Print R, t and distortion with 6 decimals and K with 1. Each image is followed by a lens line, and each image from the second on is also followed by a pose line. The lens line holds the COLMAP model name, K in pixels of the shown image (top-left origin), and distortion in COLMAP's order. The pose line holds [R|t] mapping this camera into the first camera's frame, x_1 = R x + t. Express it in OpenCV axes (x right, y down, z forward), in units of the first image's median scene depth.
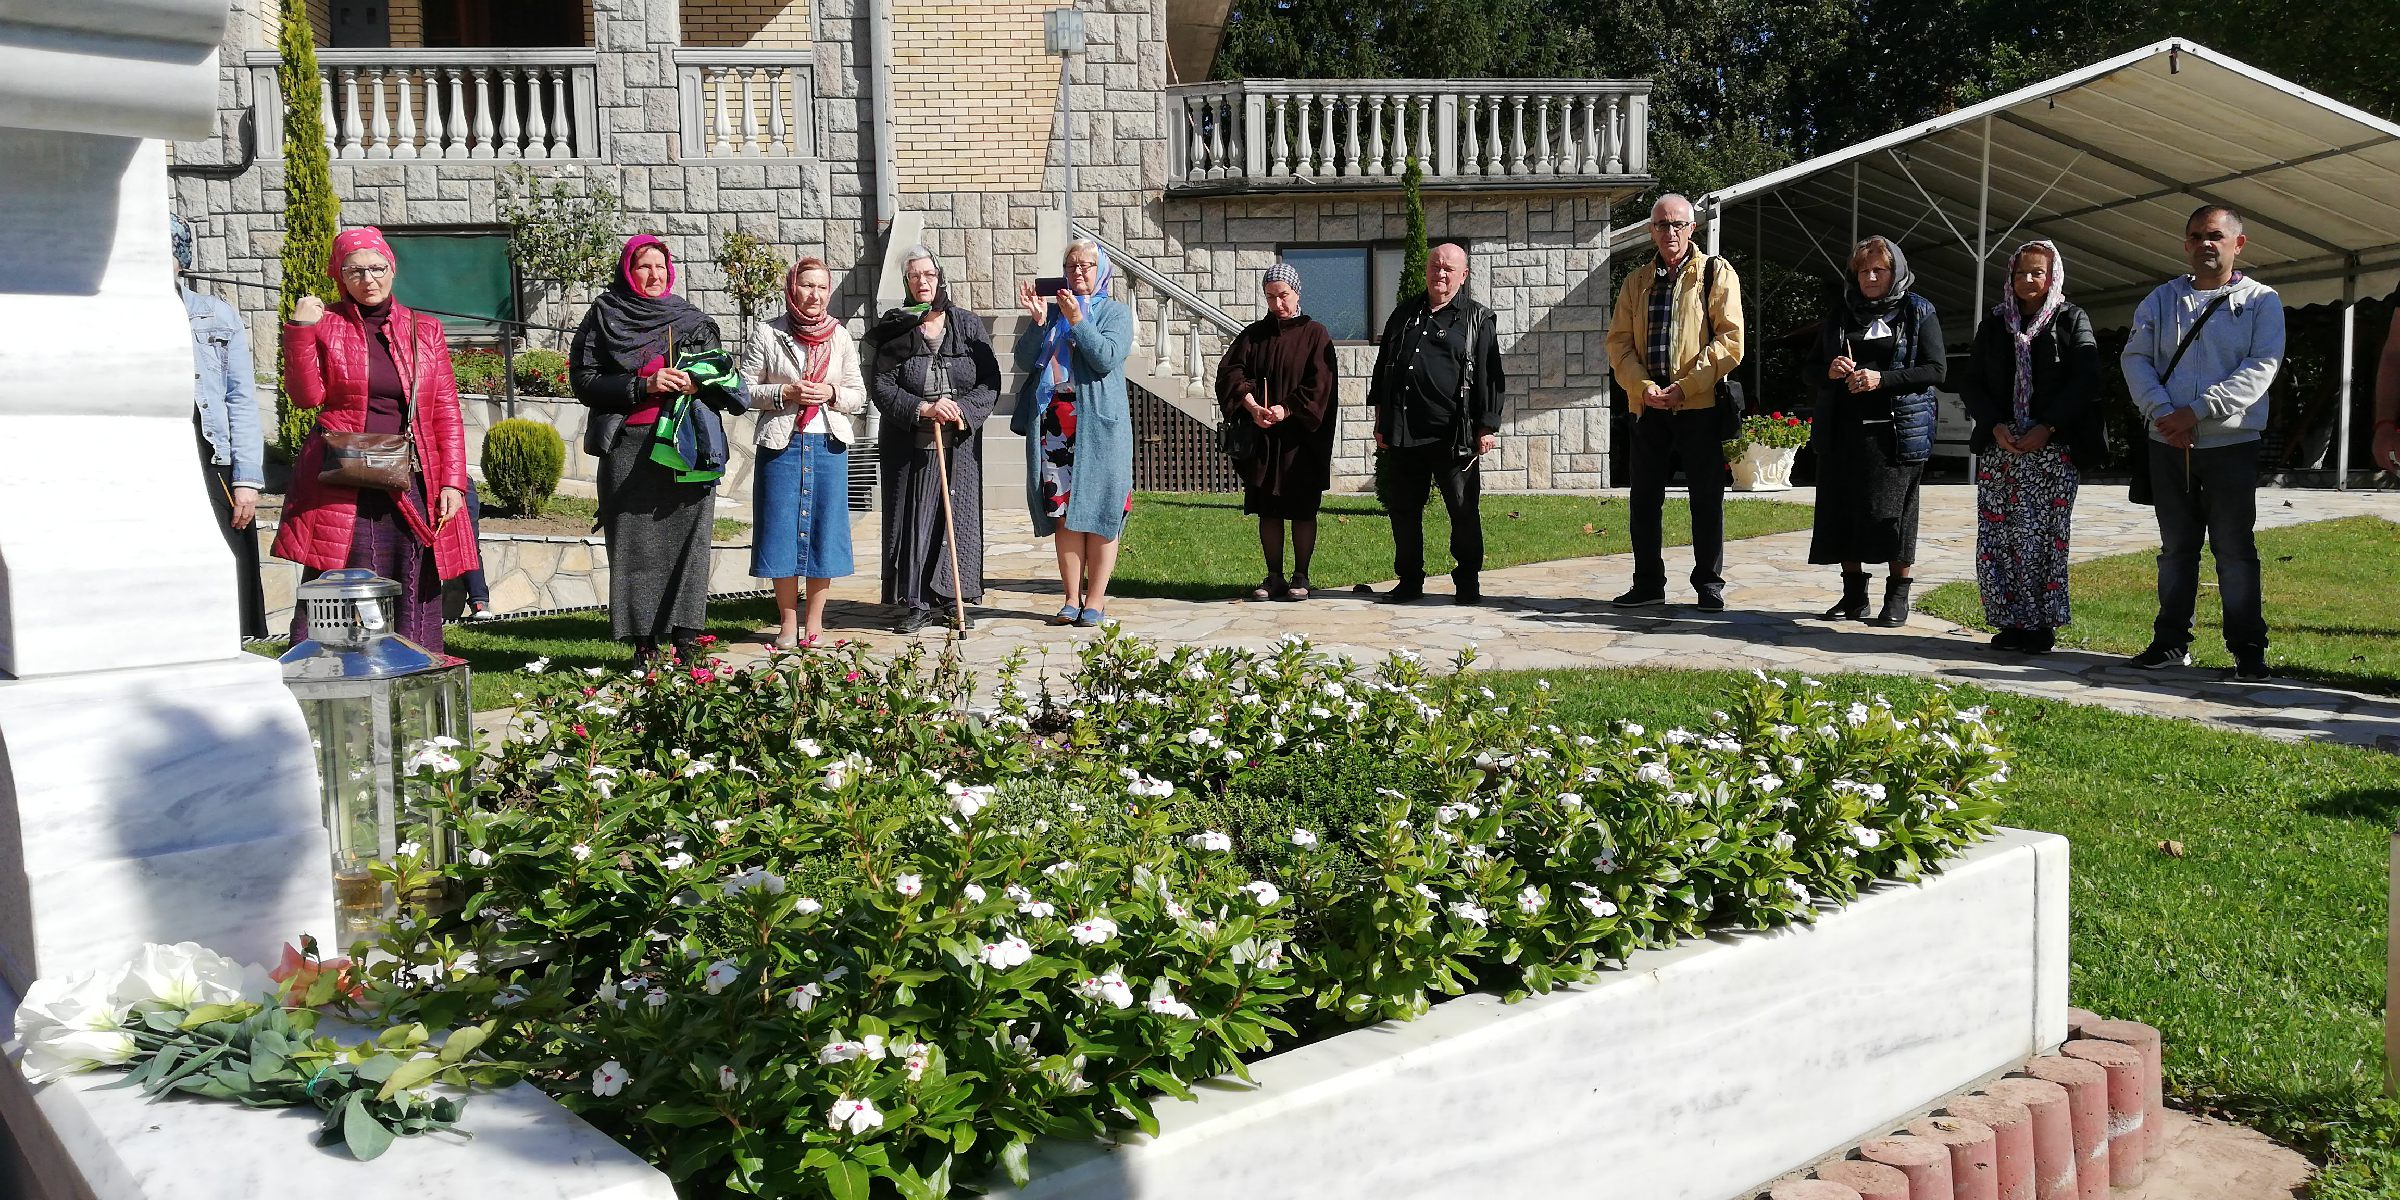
lens RADIAL K [[1806.8, 0, 1201.5], [0, 1806.8, 604.5], [0, 0, 1]] dist [0.000238, -0.002802]
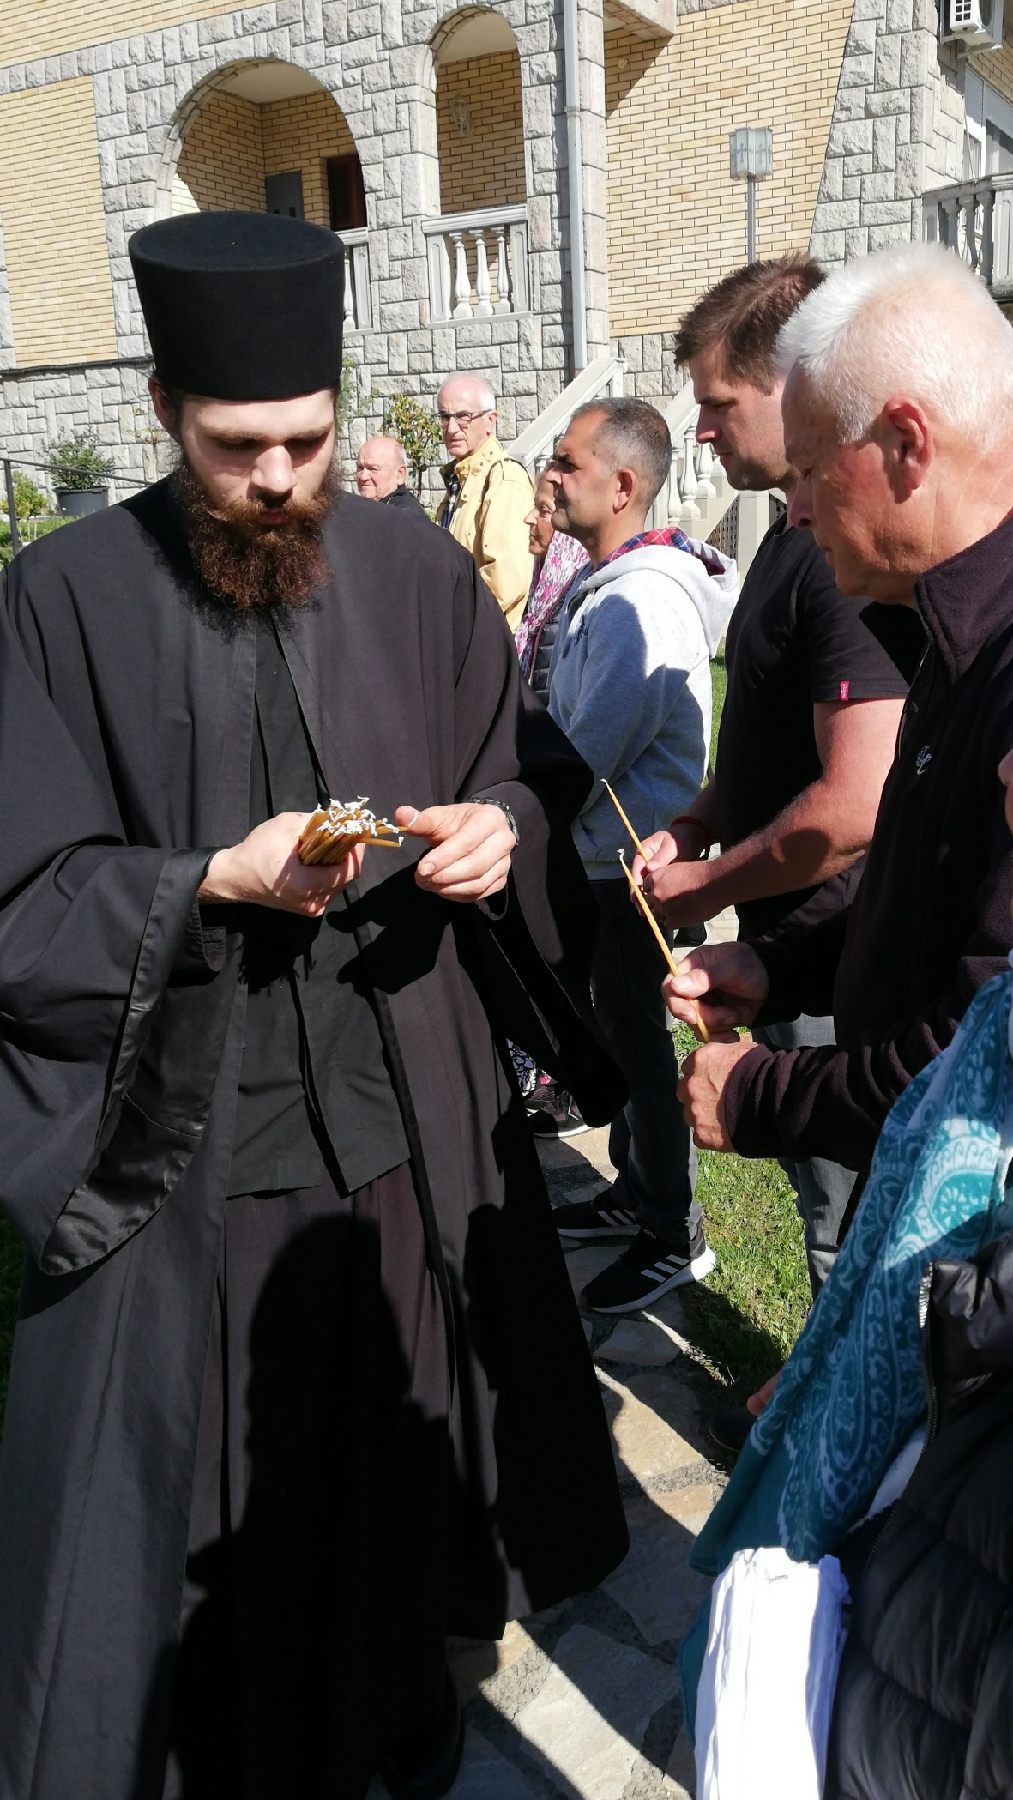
lens RADIAL K [[1443.8, 0, 506.1], [0, 1443.8, 897.3], [0, 0, 1]] dist [-0.000804, -0.005391]
pose [[0.843925, 0.124003, -0.521932, 0.268170], [-0.033582, 0.983221, 0.179298, -0.057097], [0.535408, -0.133787, 0.833930, 0.225038]]
